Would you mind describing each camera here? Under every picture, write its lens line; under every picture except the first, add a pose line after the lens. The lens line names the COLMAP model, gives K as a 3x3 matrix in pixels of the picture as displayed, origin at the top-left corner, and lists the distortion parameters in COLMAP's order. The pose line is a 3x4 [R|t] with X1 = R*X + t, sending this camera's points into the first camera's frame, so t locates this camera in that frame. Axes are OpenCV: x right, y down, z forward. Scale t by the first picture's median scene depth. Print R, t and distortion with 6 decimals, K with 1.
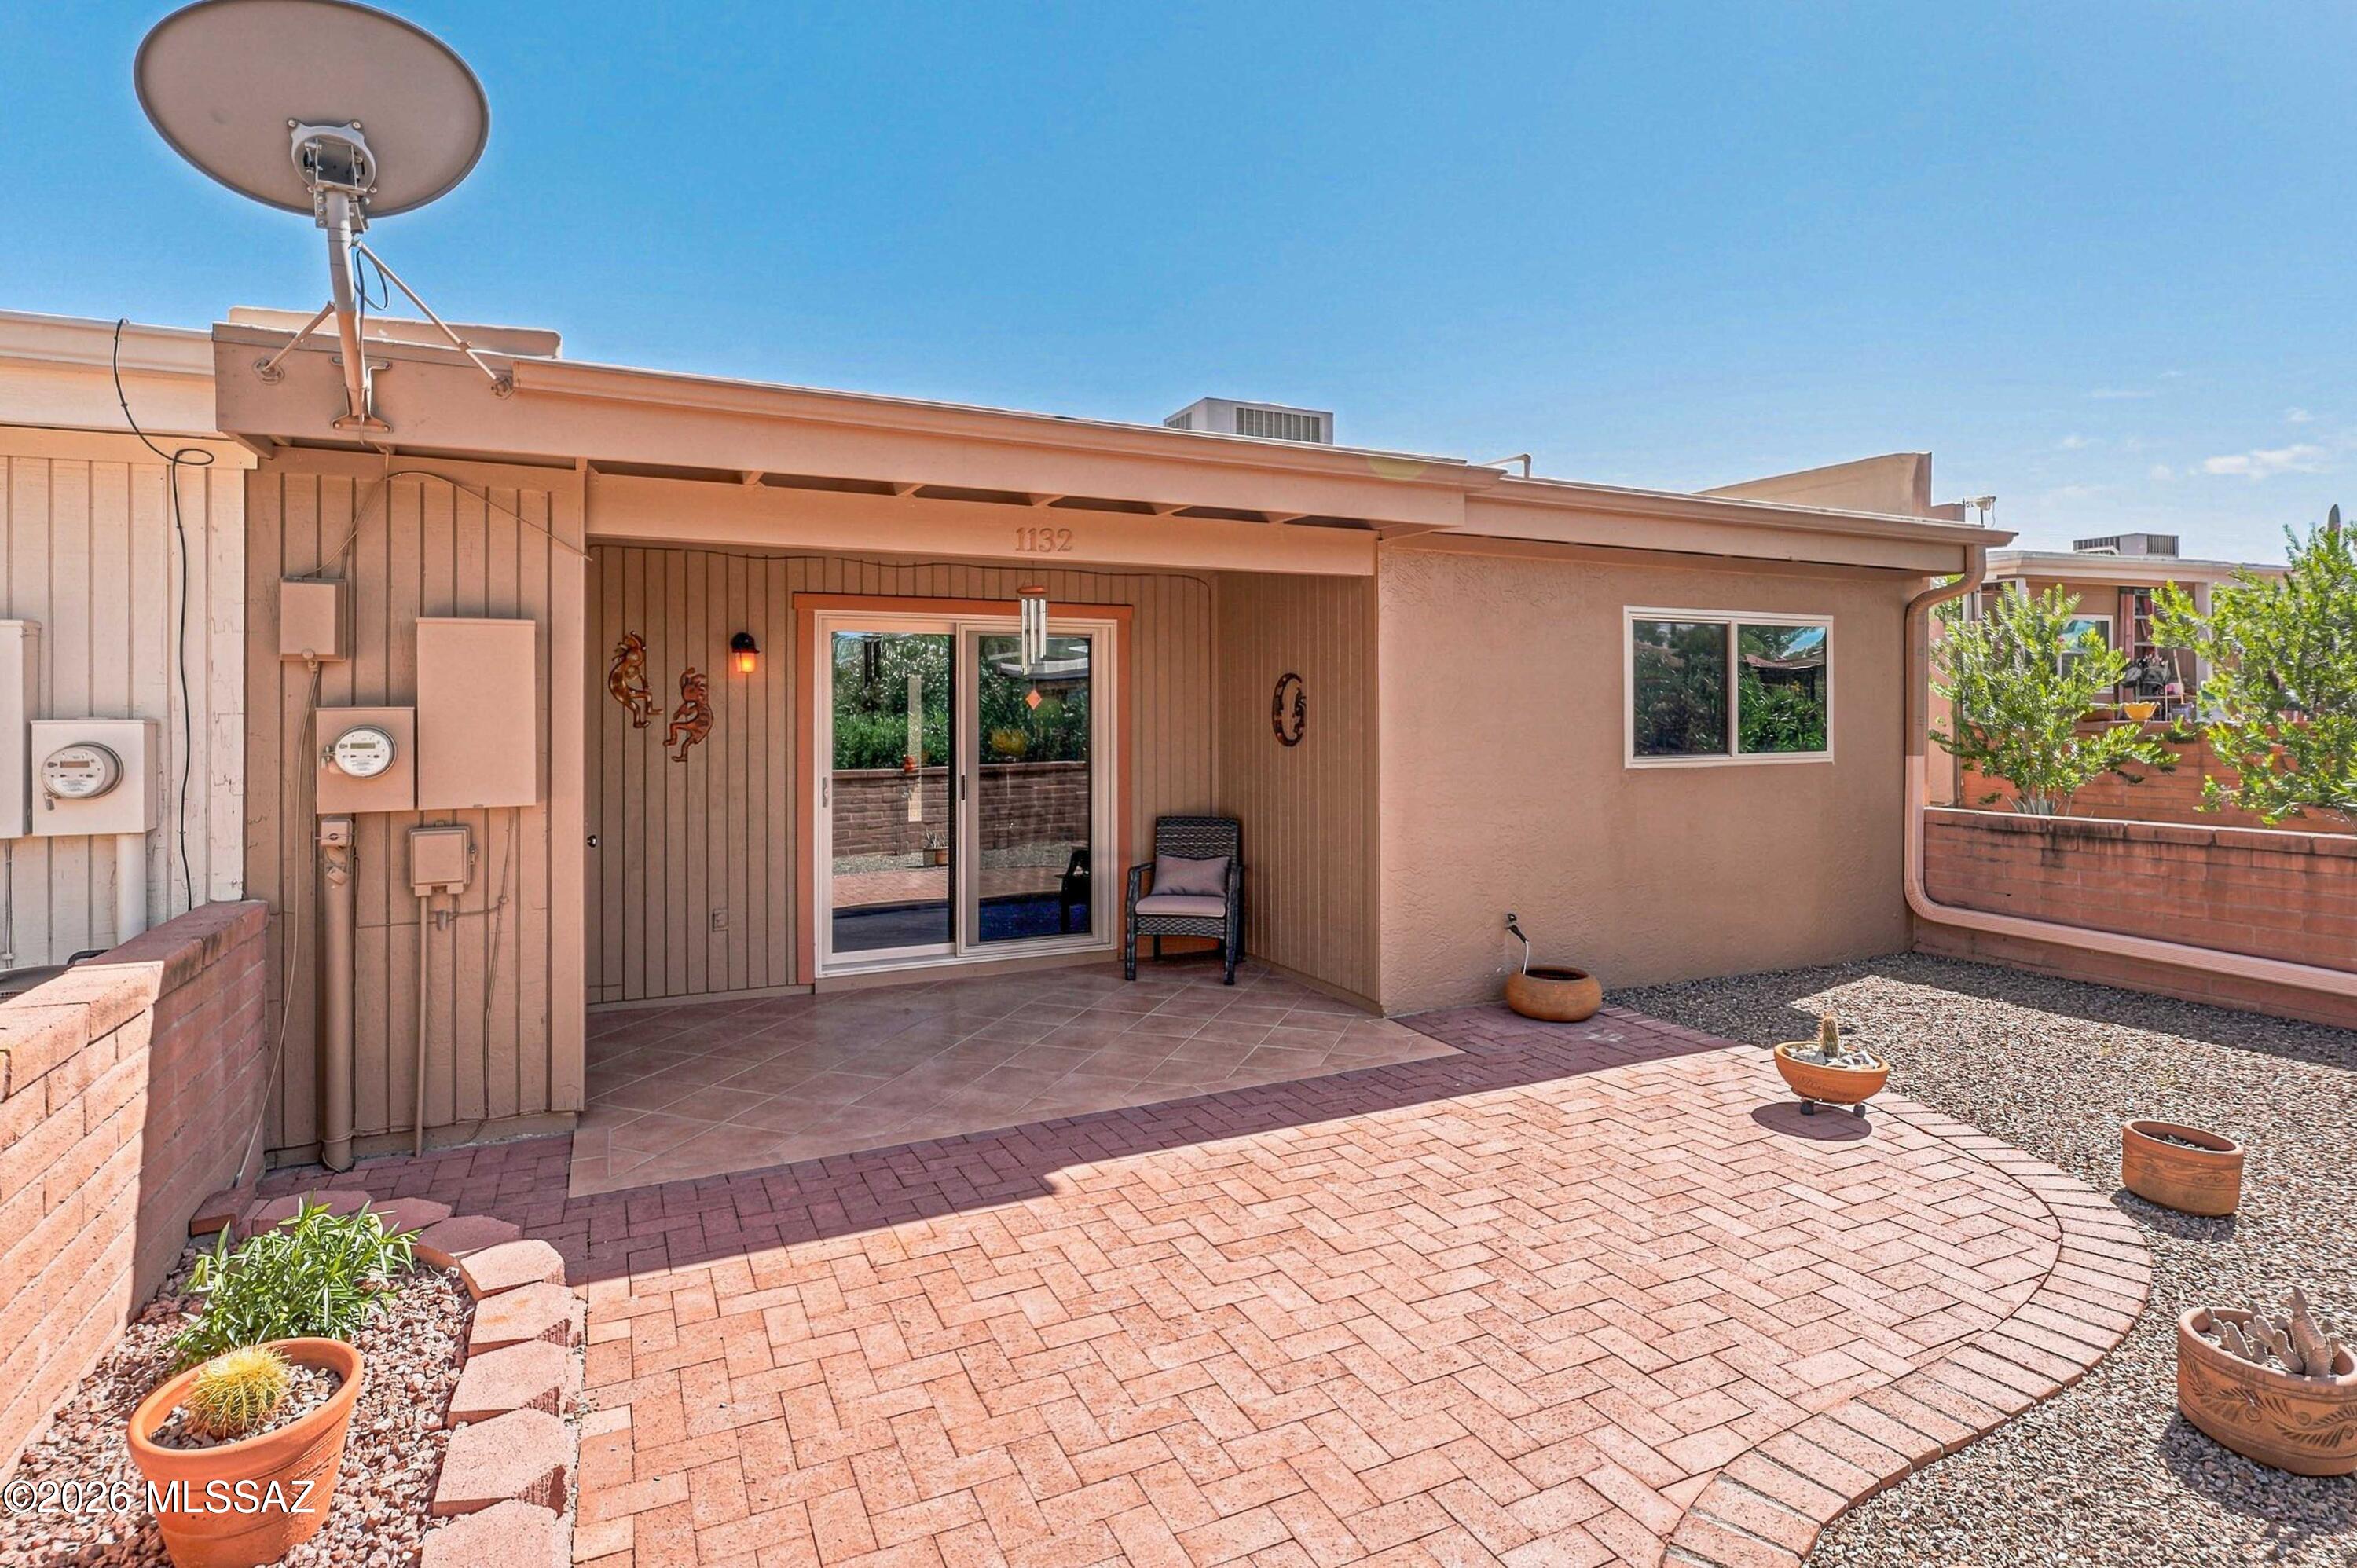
lens RADIAL K [[1223.9, 0, 1171.0], [0, 1223.9, 712.0], [0, 0, 1]] dist [-0.002475, -0.000276]
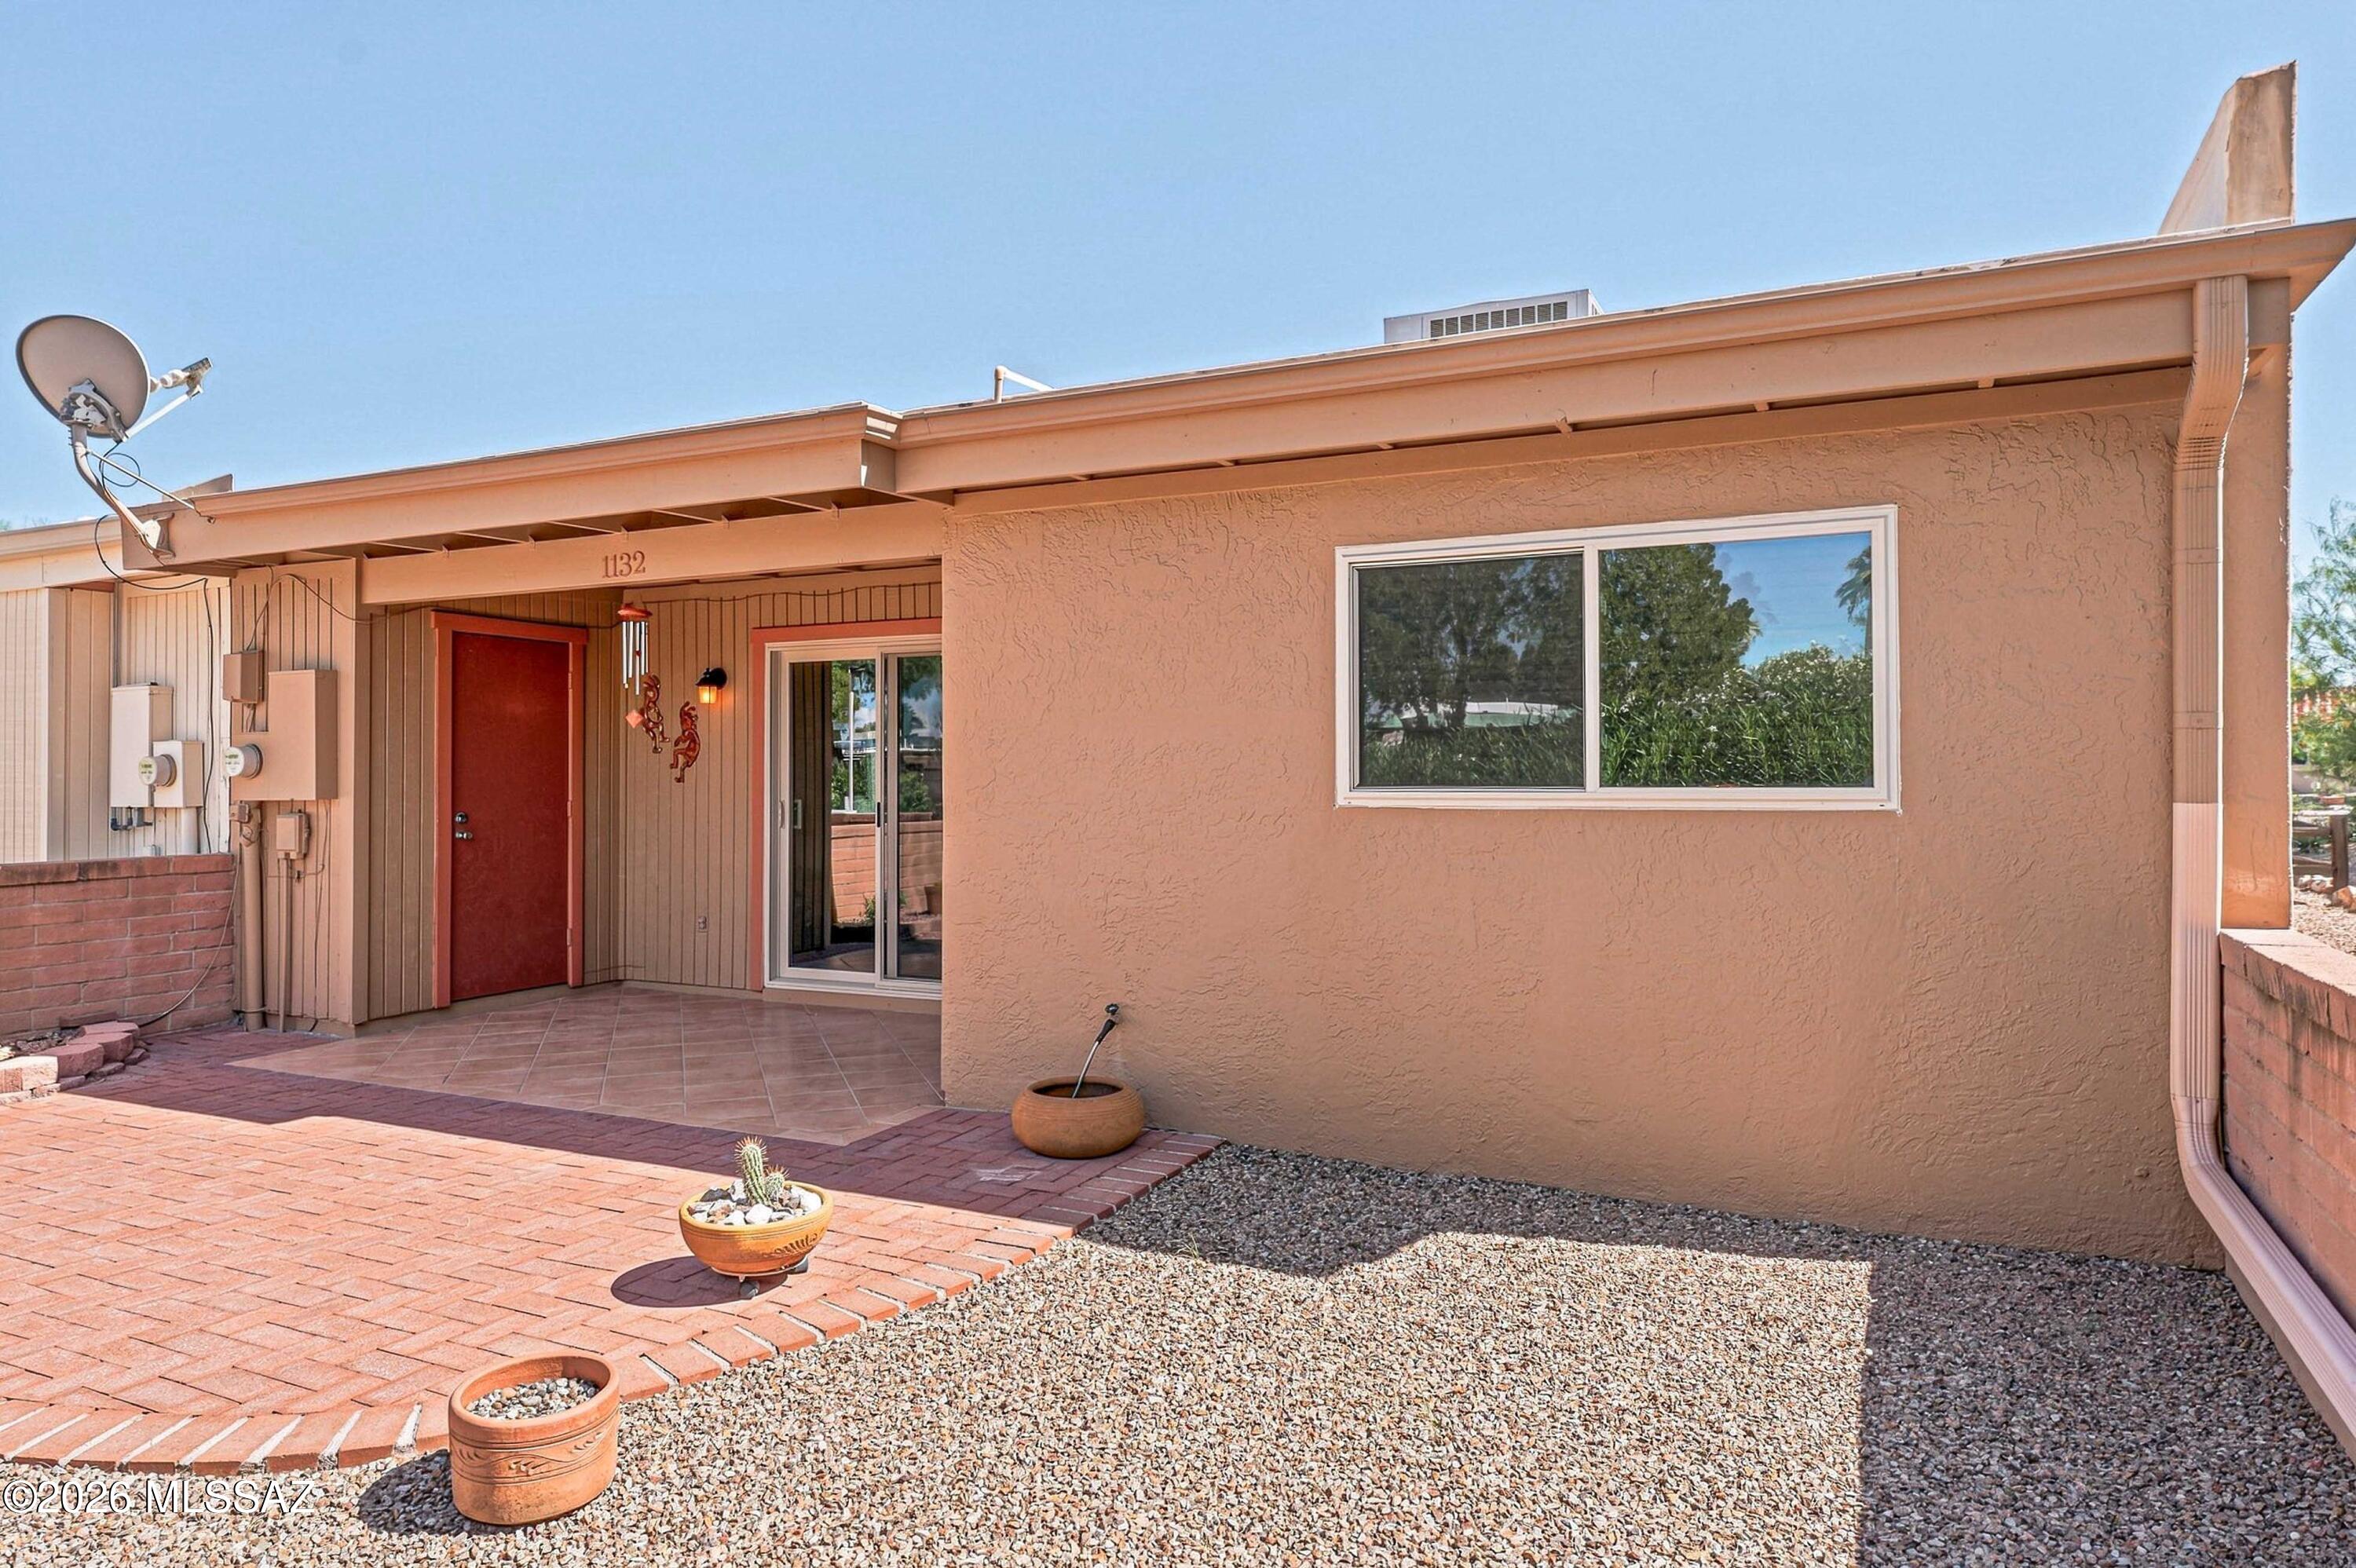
lens RADIAL K [[1505.8, 0, 1187.7], [0, 1505.8, 751.7], [0, 0, 1]] dist [-0.001737, -0.000524]
pose [[0.606862, -0.011066, -0.794730, 1.436603], [0.000624, 0.999909, -0.013446, 0.043578], [0.794807, 0.007664, 0.606814, 0.723416]]
